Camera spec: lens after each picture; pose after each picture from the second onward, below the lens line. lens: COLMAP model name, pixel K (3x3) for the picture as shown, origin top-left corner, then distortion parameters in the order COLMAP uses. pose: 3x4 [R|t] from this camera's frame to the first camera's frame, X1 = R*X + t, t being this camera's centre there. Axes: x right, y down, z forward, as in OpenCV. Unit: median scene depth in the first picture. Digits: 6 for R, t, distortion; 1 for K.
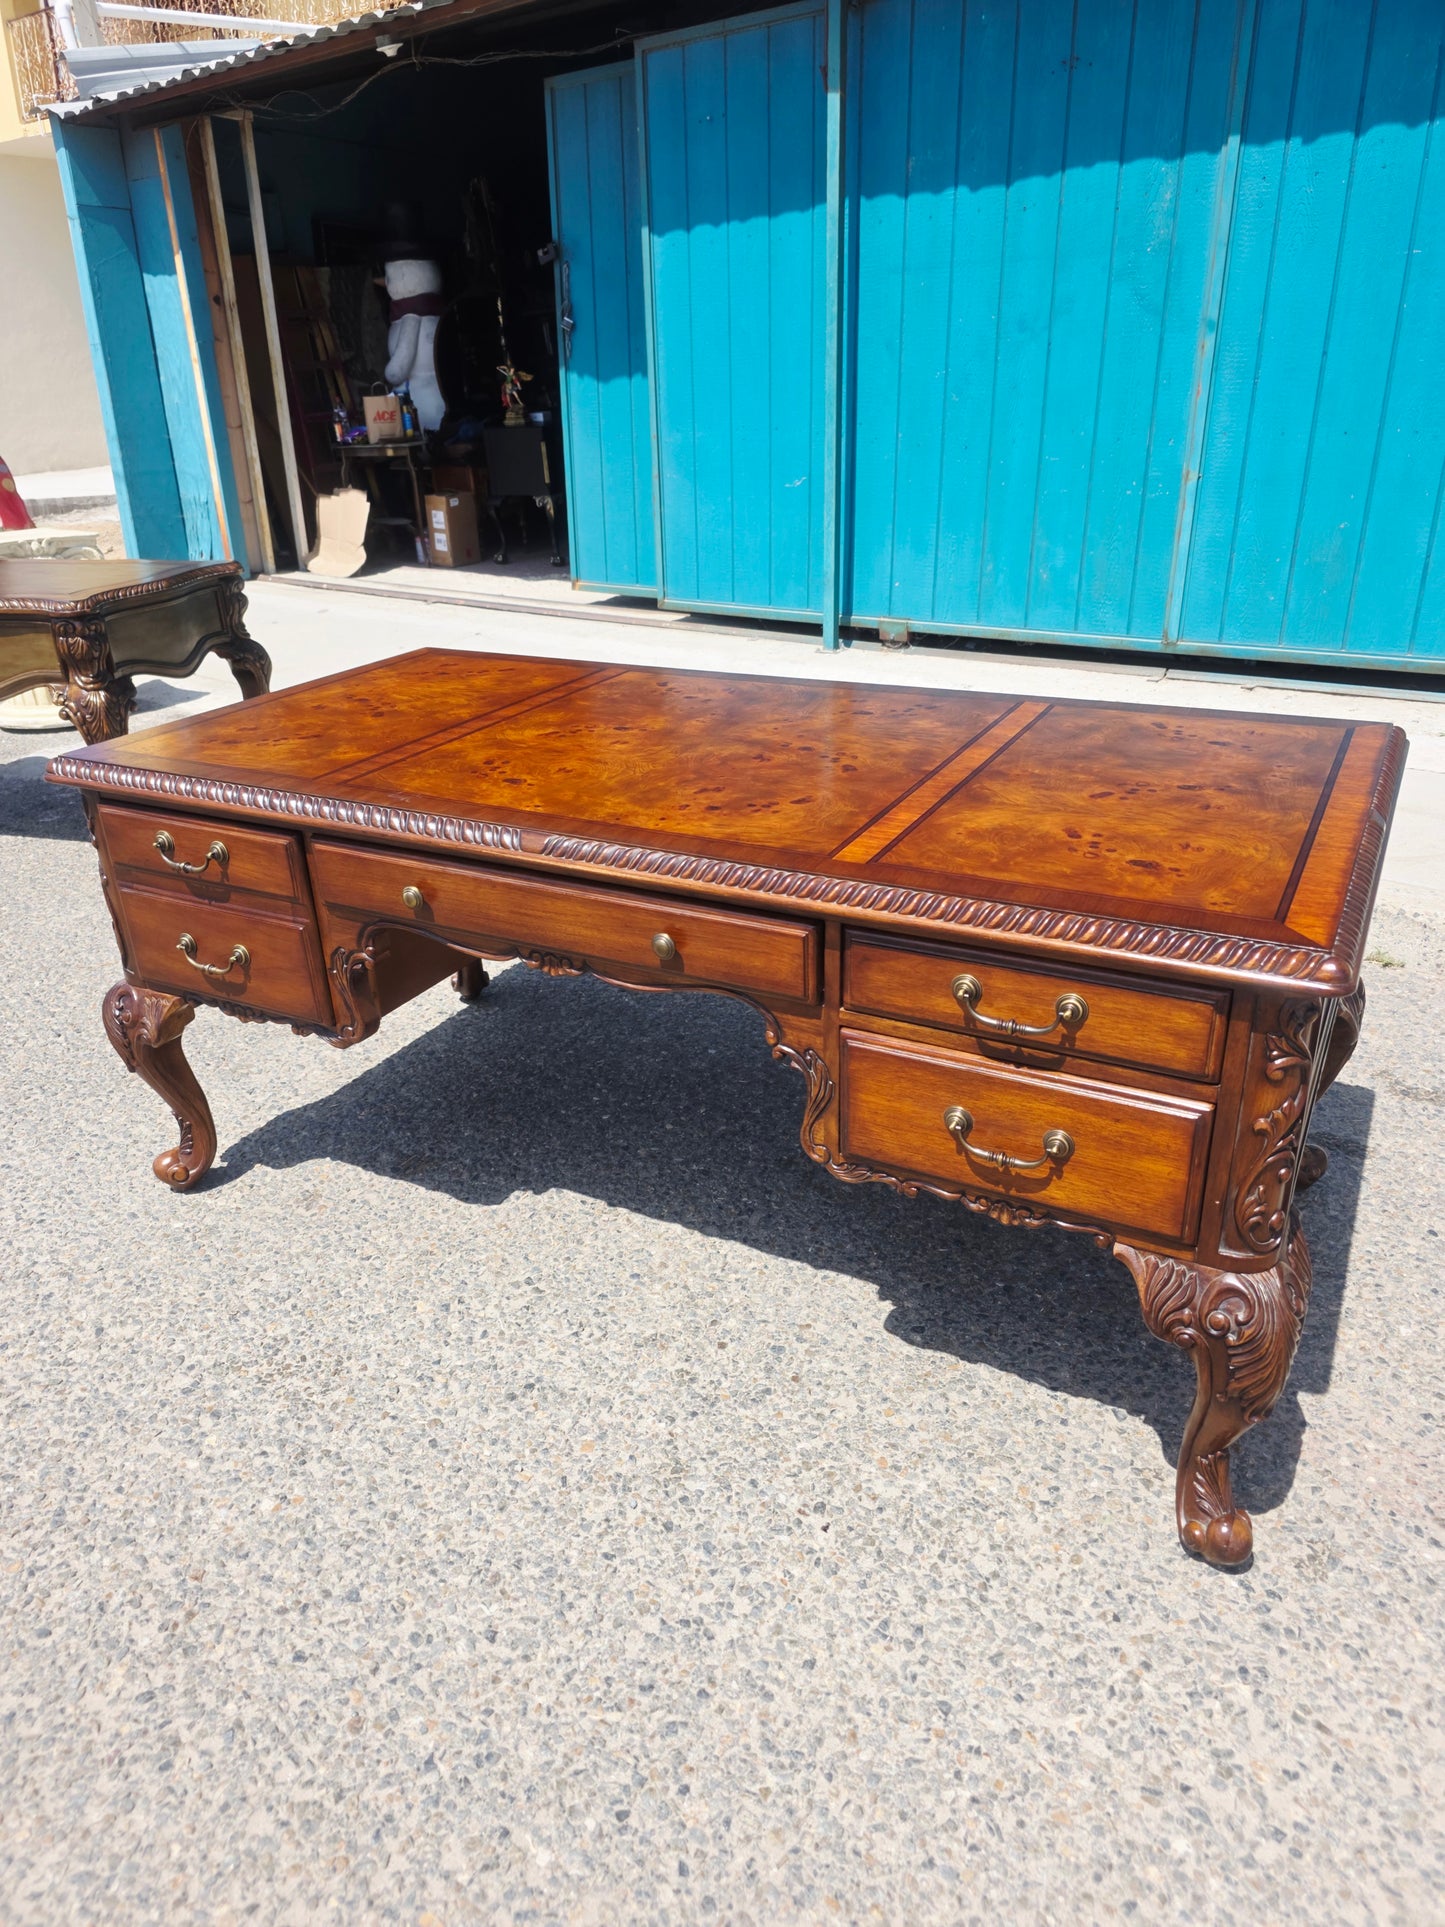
lens RADIAL K [[1284.3, 0, 709.4], [0, 1284.3, 969.2], [0, 0, 1]] dist [0.055908, -0.053429]
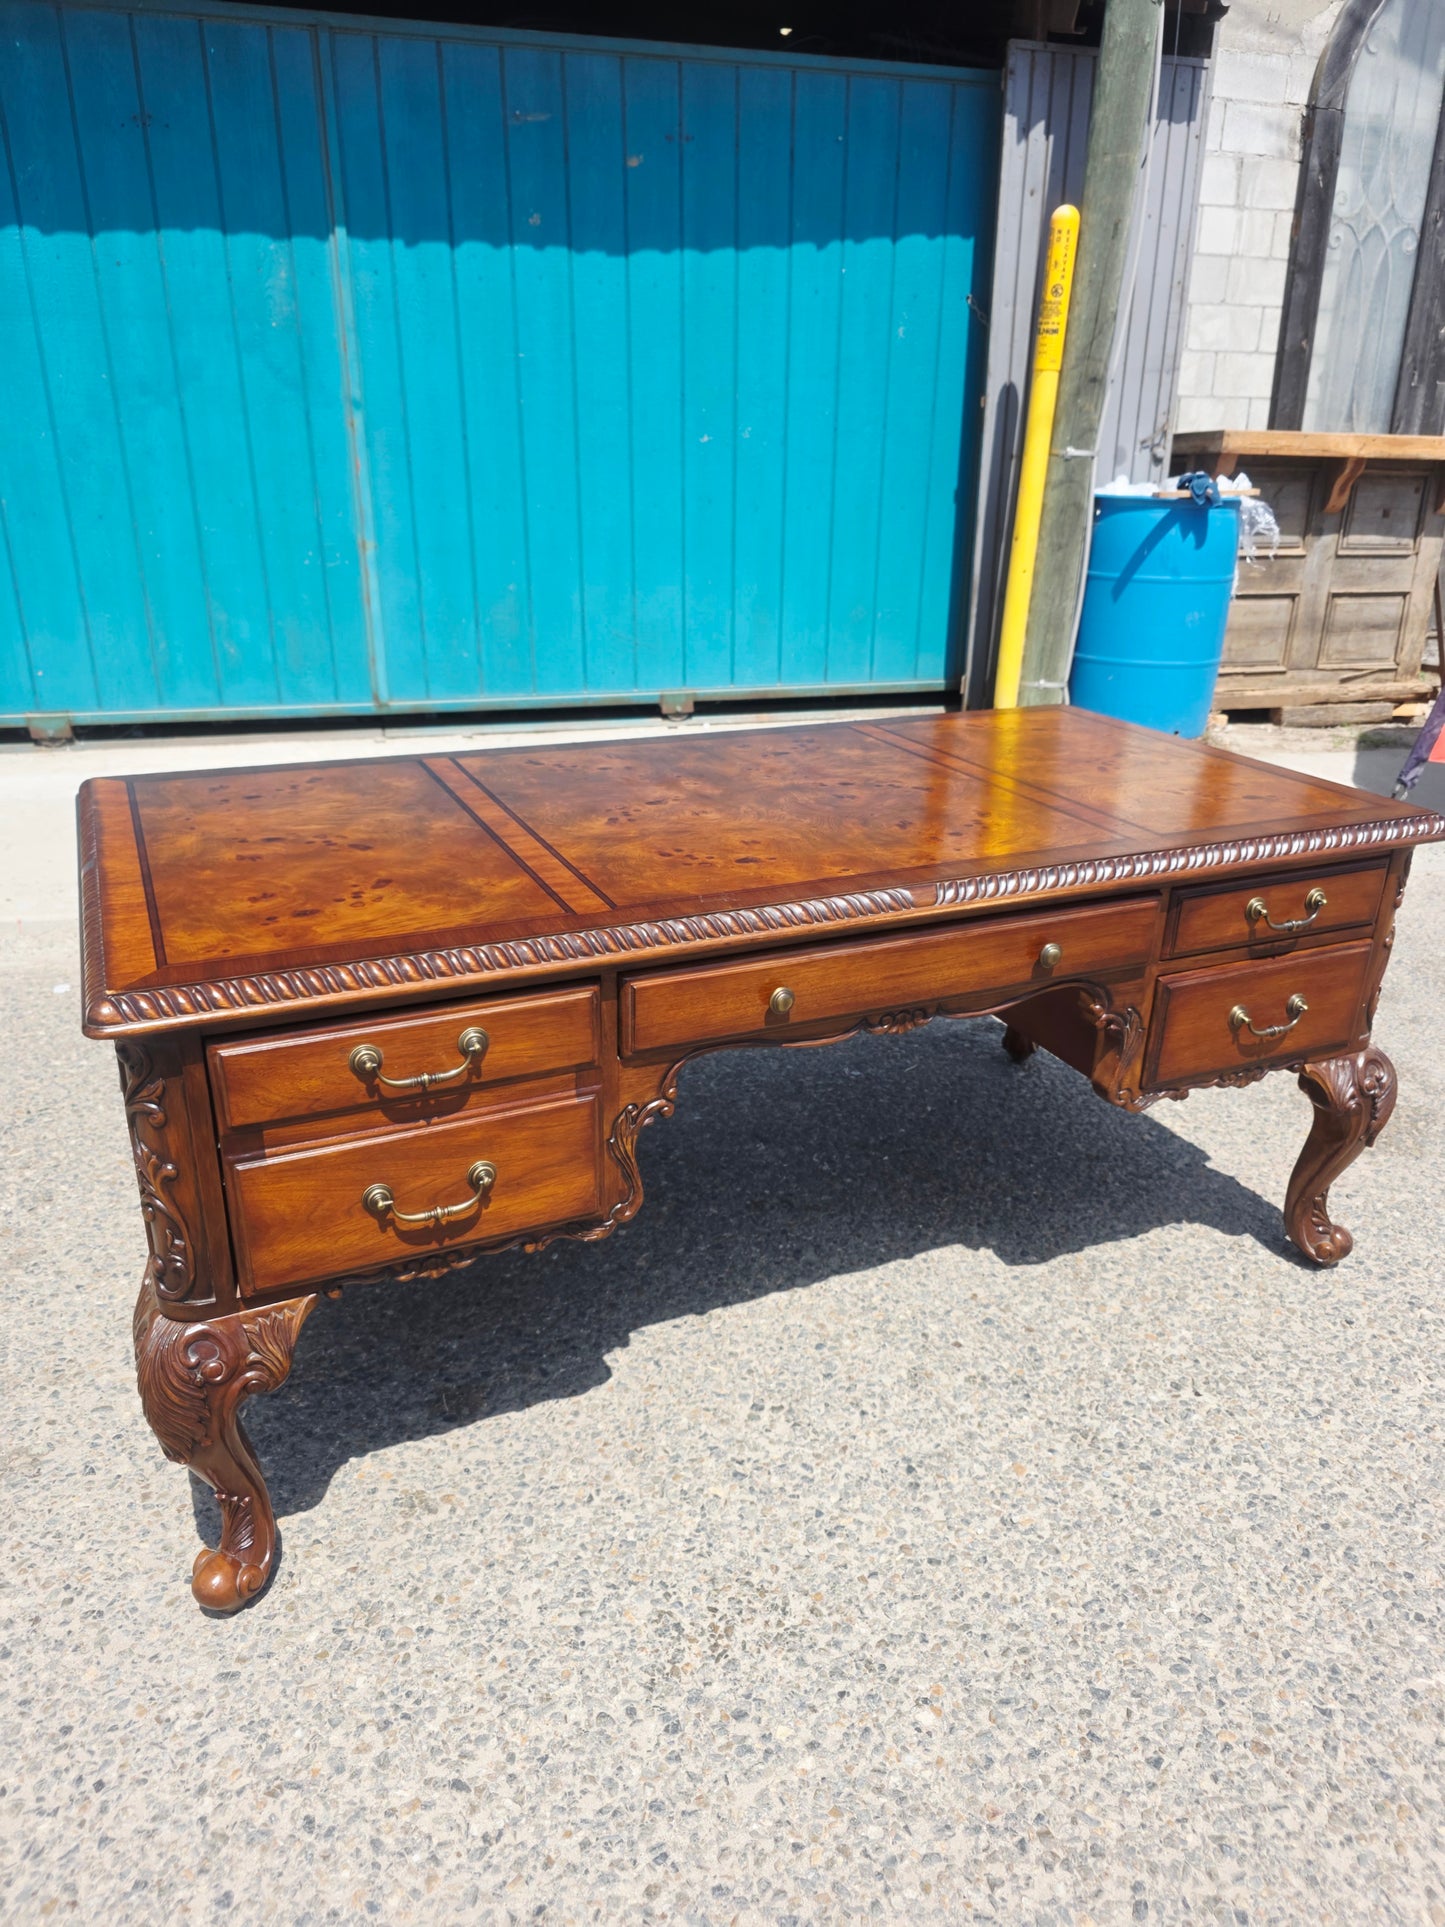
lens RADIAL K [[1291.6, 0, 720.9], [0, 1291.6, 987.9], [0, 0, 1]] dist [0.056551, -0.055295]
pose [[0.602023, -0.270635, 0.751216, -0.875159], [0.302545, 0.947973, 0.099061, -0.156456], [-0.738942, 0.167639, 0.652581, 0.428889]]
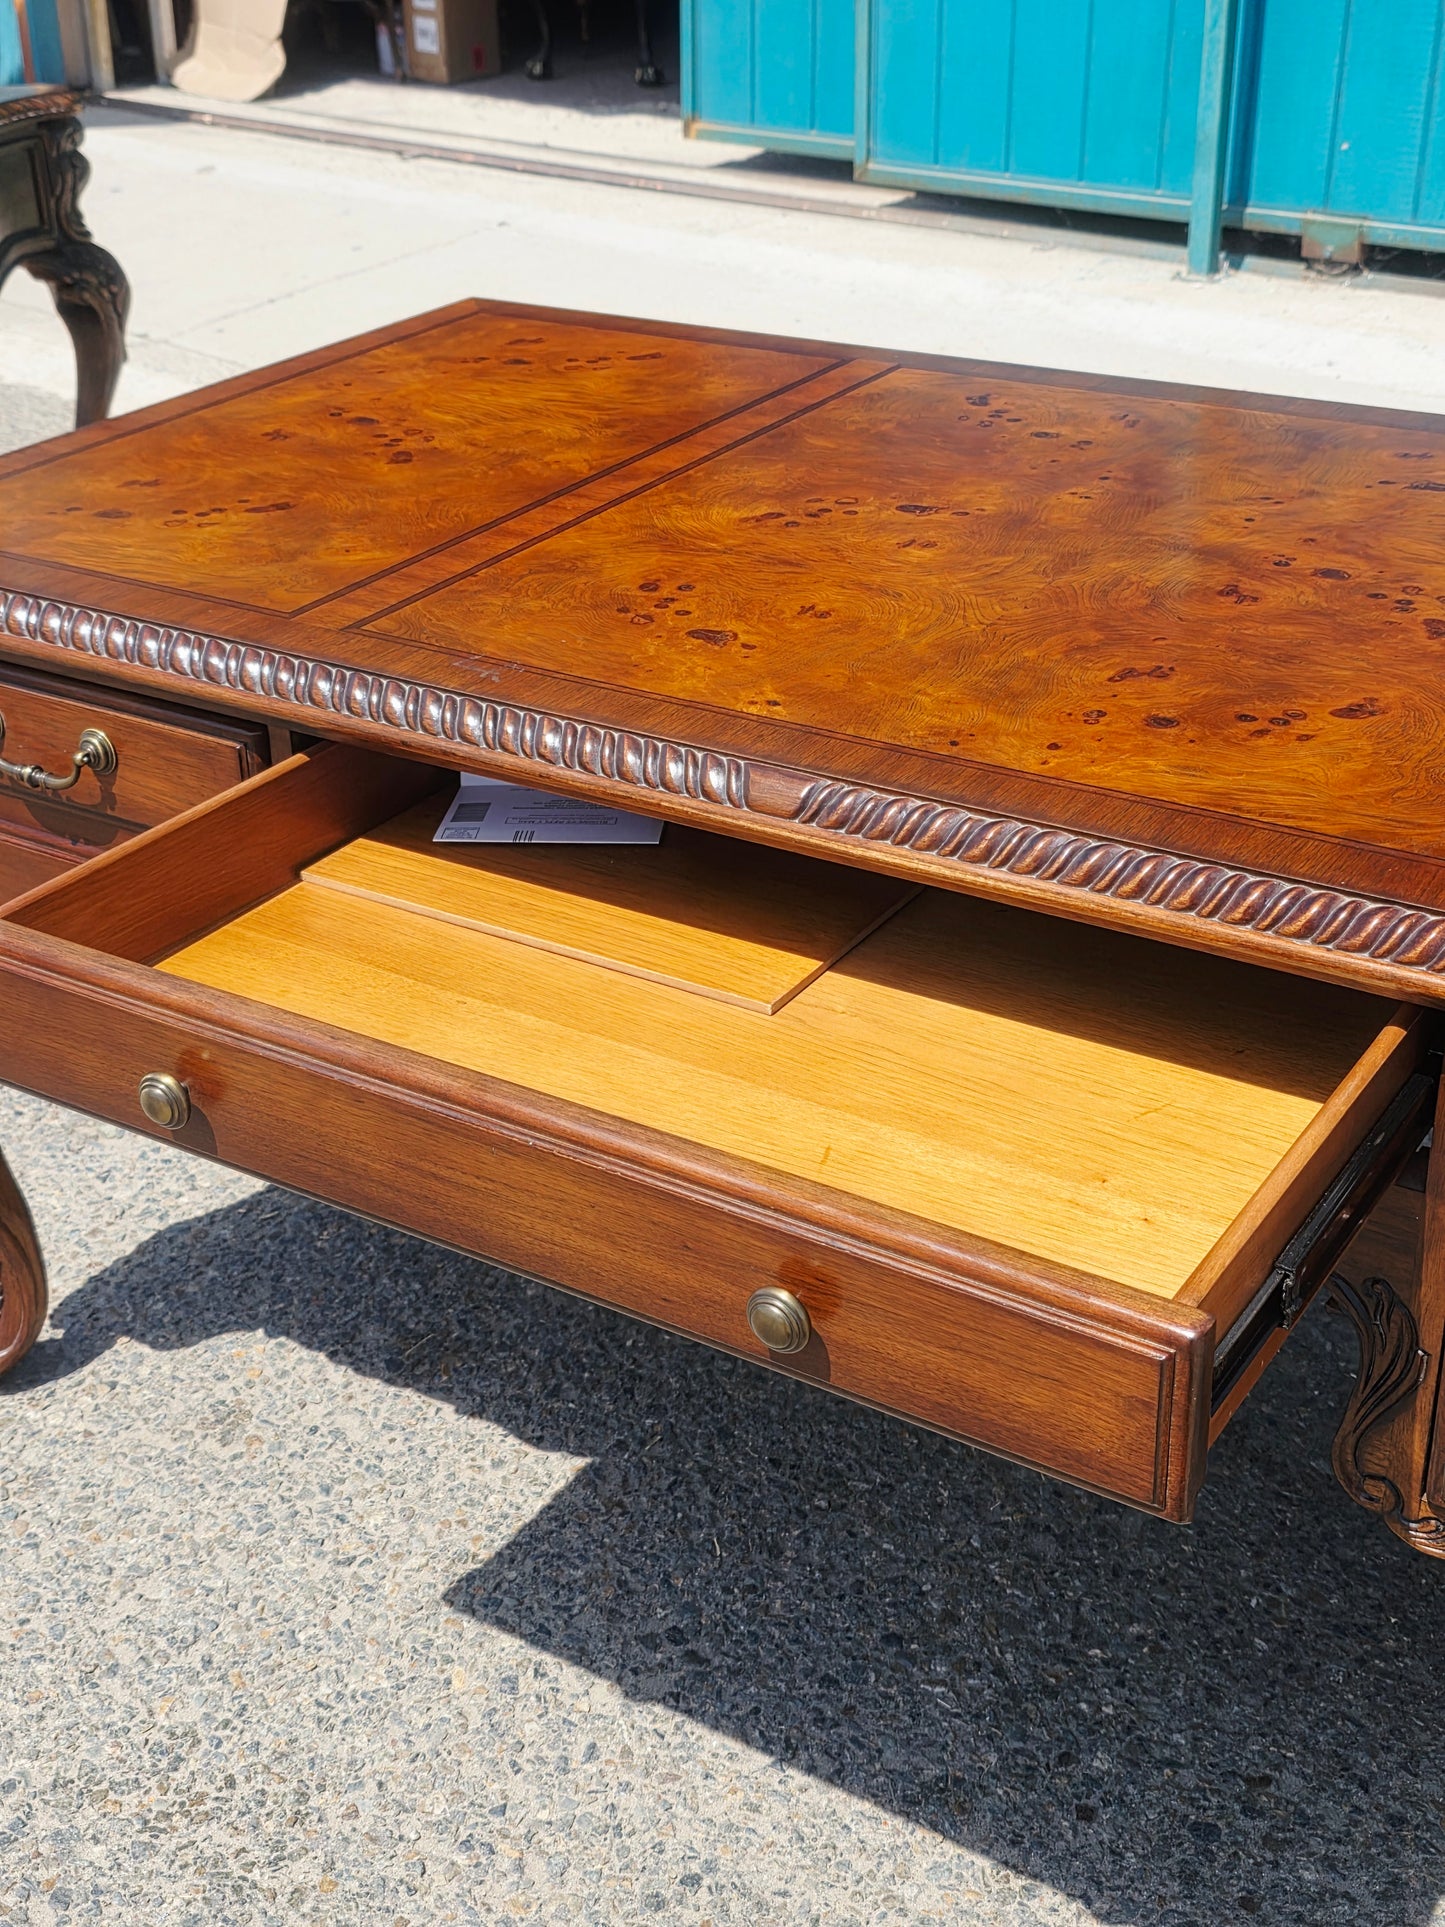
lens RADIAL K [[2362.4, 0, 715.2], [0, 2362.4, 970.1], [0, 0, 1]] dist [0.144874, -0.369632]
pose [[0.997472, 0.041587, -0.057615, -0.095300], [-0.038212, 0.997556, 0.058491, -0.074289], [0.059907, -0.056142, 0.996624, 0.125850]]
